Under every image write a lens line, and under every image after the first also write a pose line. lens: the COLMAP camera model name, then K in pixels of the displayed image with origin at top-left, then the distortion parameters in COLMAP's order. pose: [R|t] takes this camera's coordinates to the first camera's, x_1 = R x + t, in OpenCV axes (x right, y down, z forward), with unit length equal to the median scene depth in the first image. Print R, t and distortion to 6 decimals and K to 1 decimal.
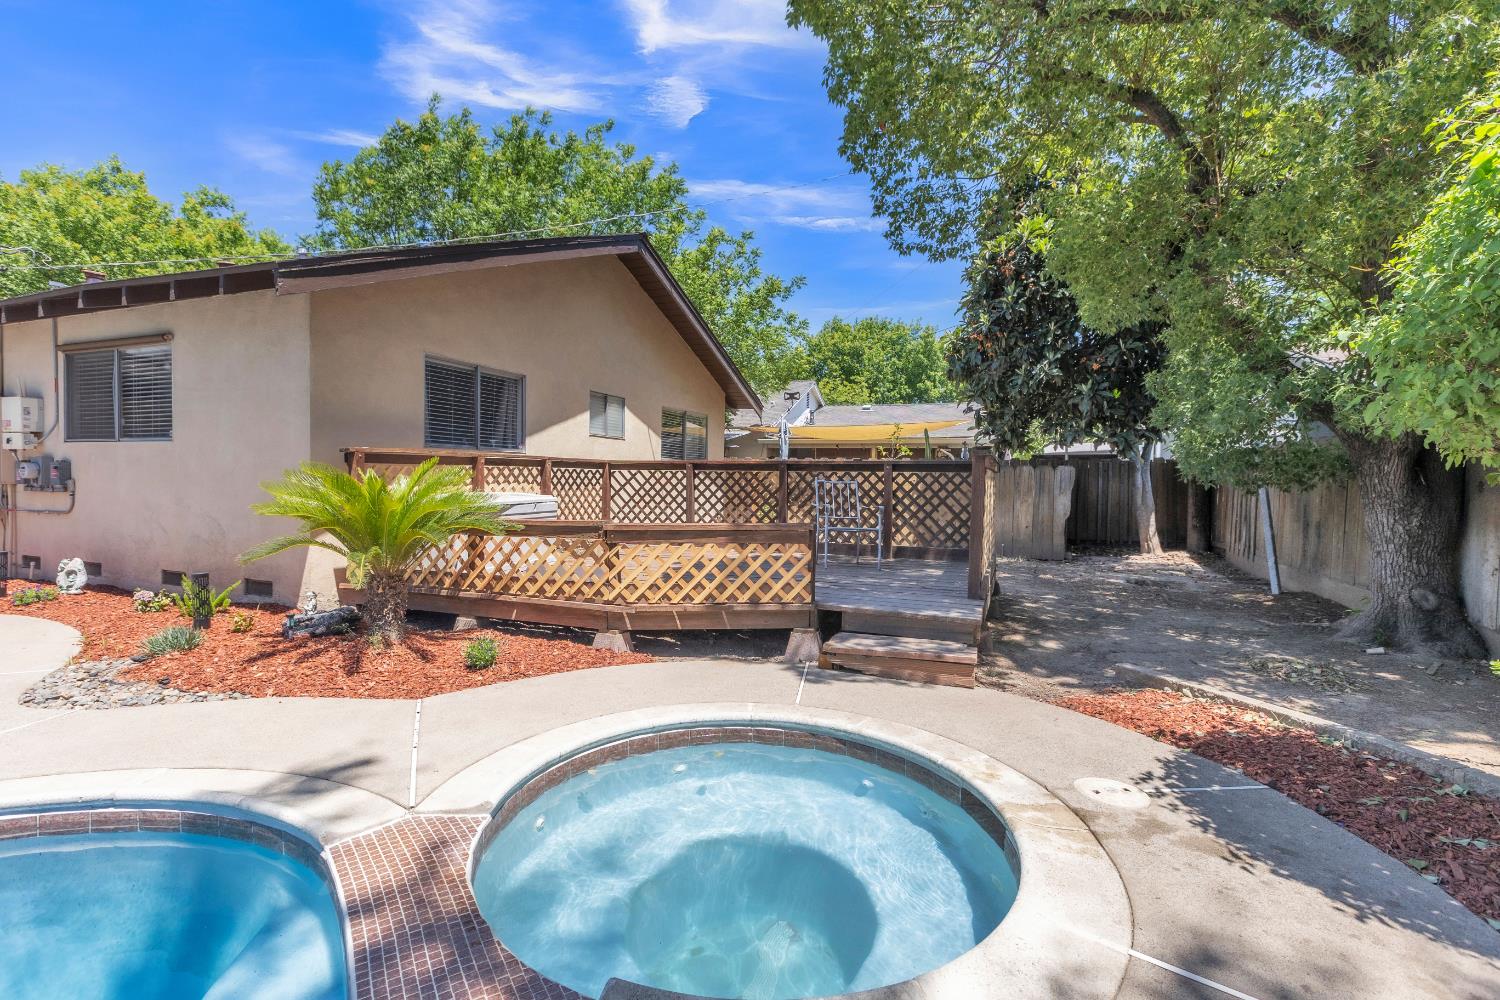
lens RADIAL K [[689.2, 0, 749.6], [0, 689.2, 478.4], [0, 0, 1]] dist [0.000108, -0.000495]
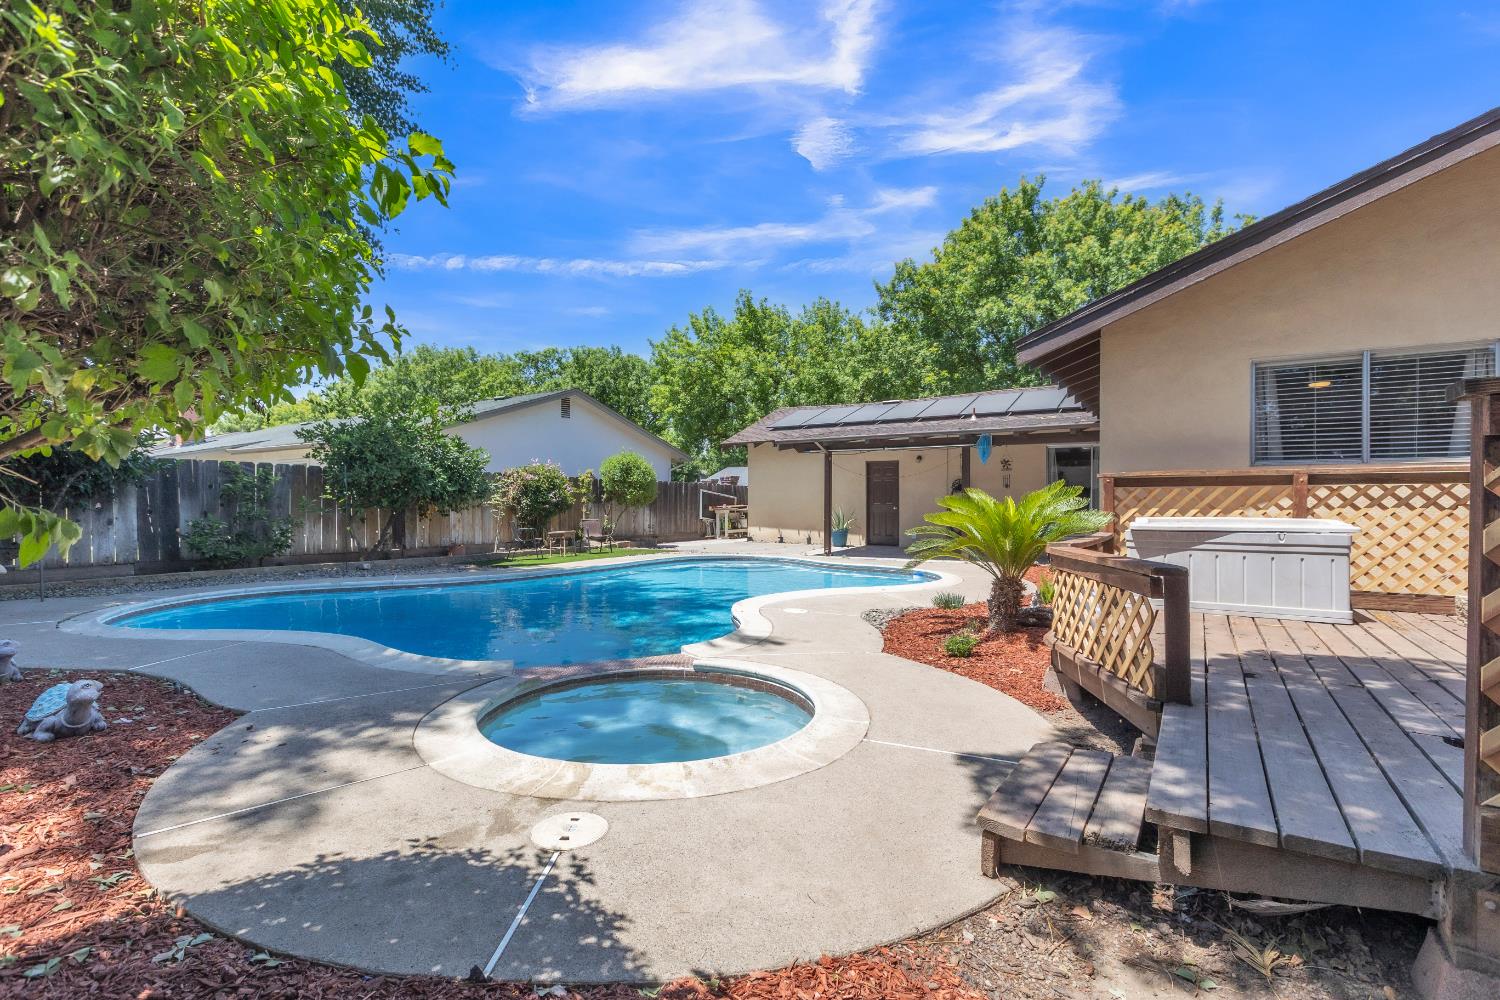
lens RADIAL K [[692.9, 0, 739.3], [0, 692.9, 511.4], [0, 0, 1]] dist [0.001862, -0.000284]
pose [[-0.232916, 0.001961, -0.972495, 1.314062], [-0.005810, 0.999977, 0.003408, 0.031742], [0.972480, 0.006444, -0.232899, 1.381004]]
